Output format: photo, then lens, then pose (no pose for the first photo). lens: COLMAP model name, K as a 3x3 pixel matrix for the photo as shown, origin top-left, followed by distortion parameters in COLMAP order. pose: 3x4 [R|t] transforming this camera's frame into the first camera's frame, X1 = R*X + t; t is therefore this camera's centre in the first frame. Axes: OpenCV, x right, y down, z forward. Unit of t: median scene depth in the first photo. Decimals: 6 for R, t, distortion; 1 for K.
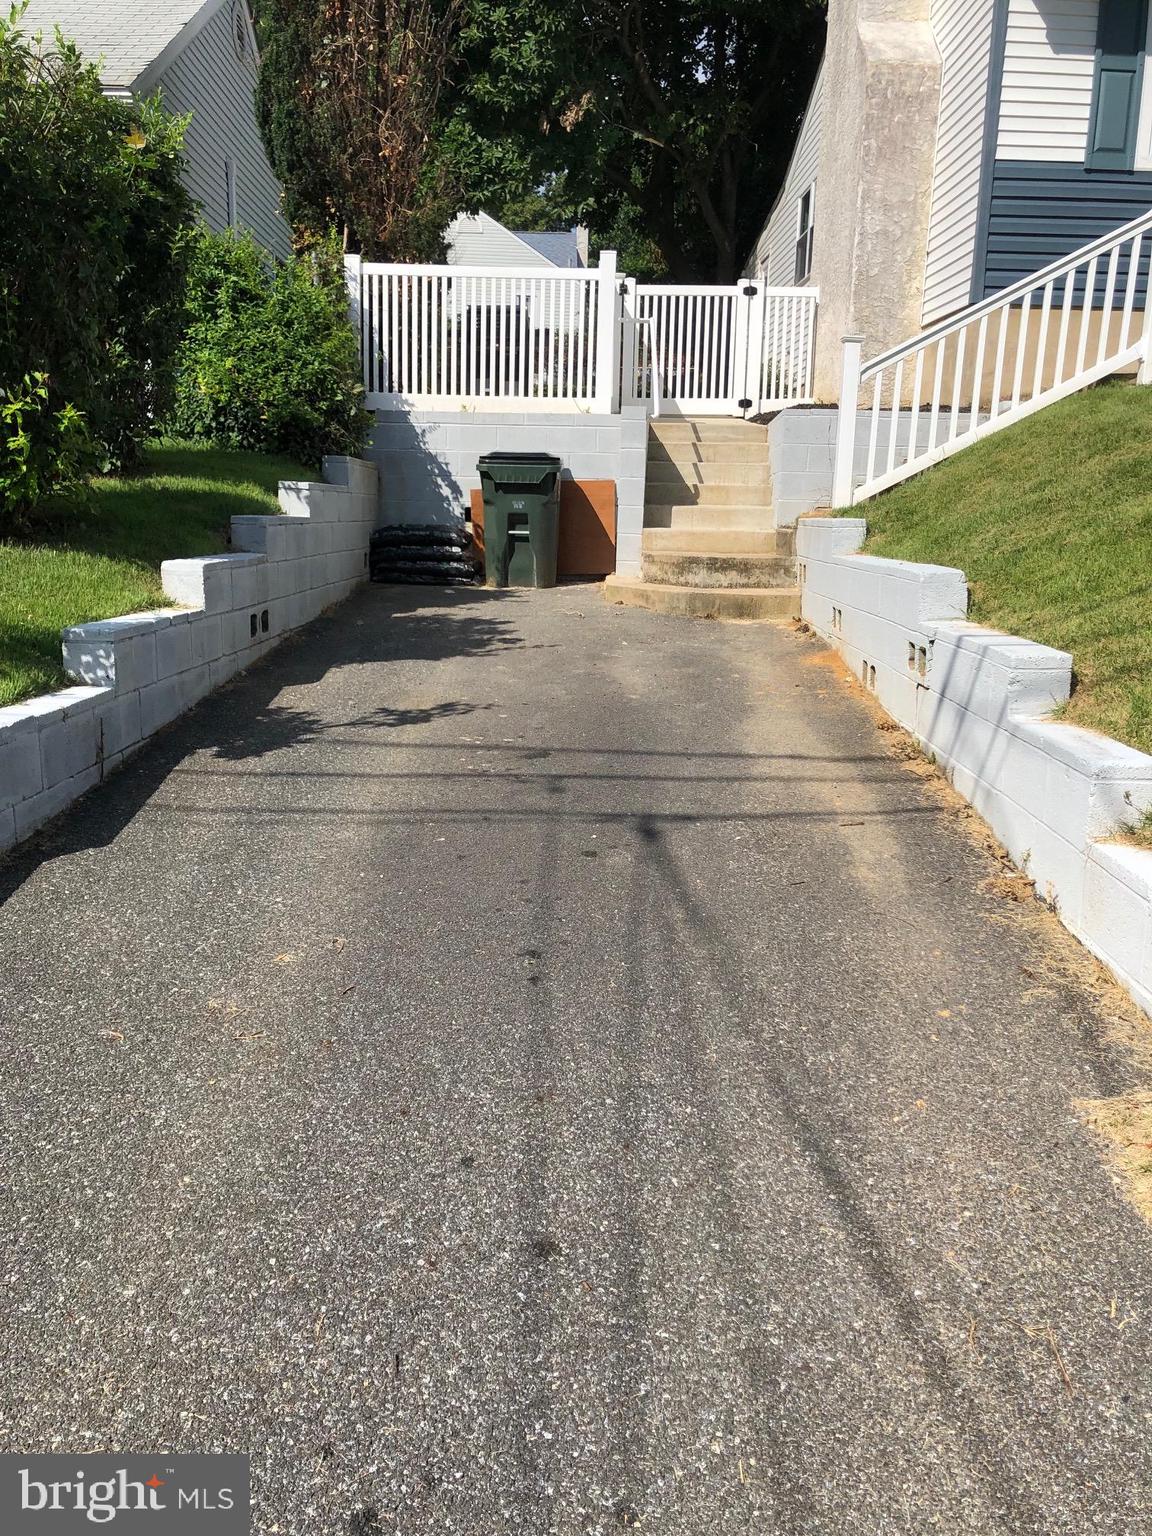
lens RADIAL K [[1237.2, 0, 576.0], [0, 1237.2, 768.0], [0, 0, 1]] dist [-0.003303, -0.001361]
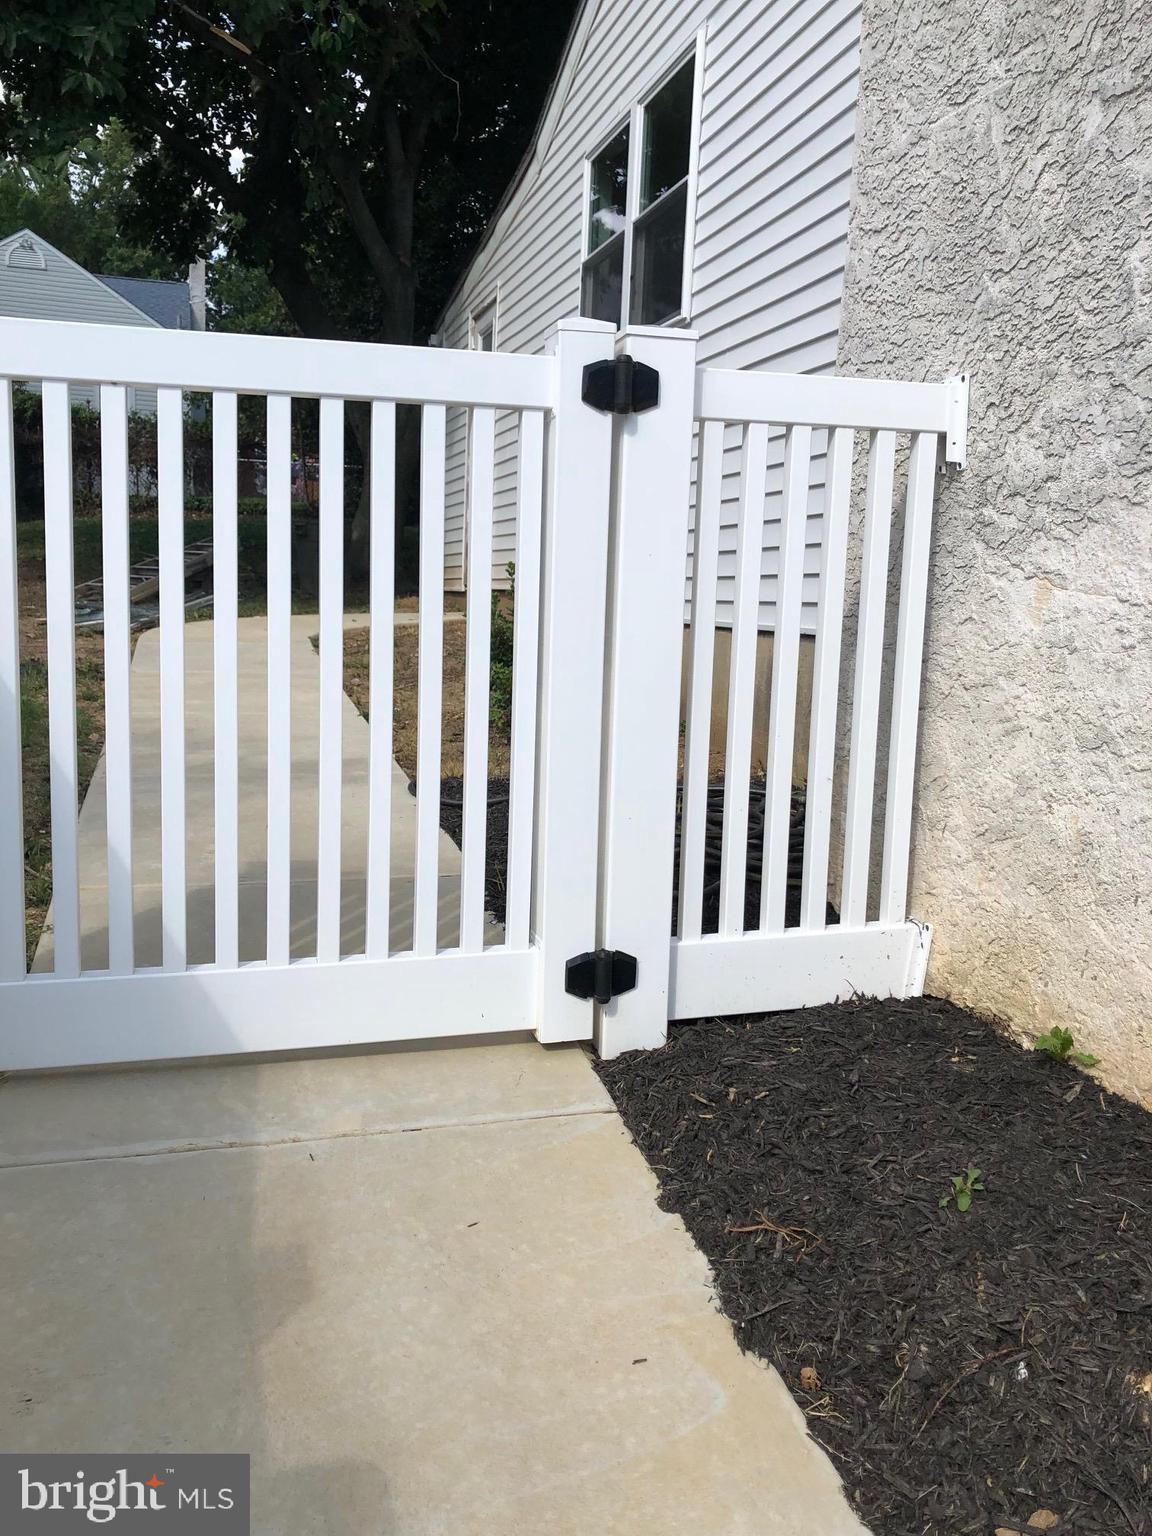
lens RADIAL K [[1285.8, 0, 576.0], [0, 1285.8, 768.0], [0, 0, 1]] dist [0.002698, 0.002594]
pose [[0.966565, -0.026660, 0.255033, 0.084319], [0.043619, 0.997180, -0.061073, -0.312741], [-0.252685, 0.070155, 0.965002, 0.808213]]
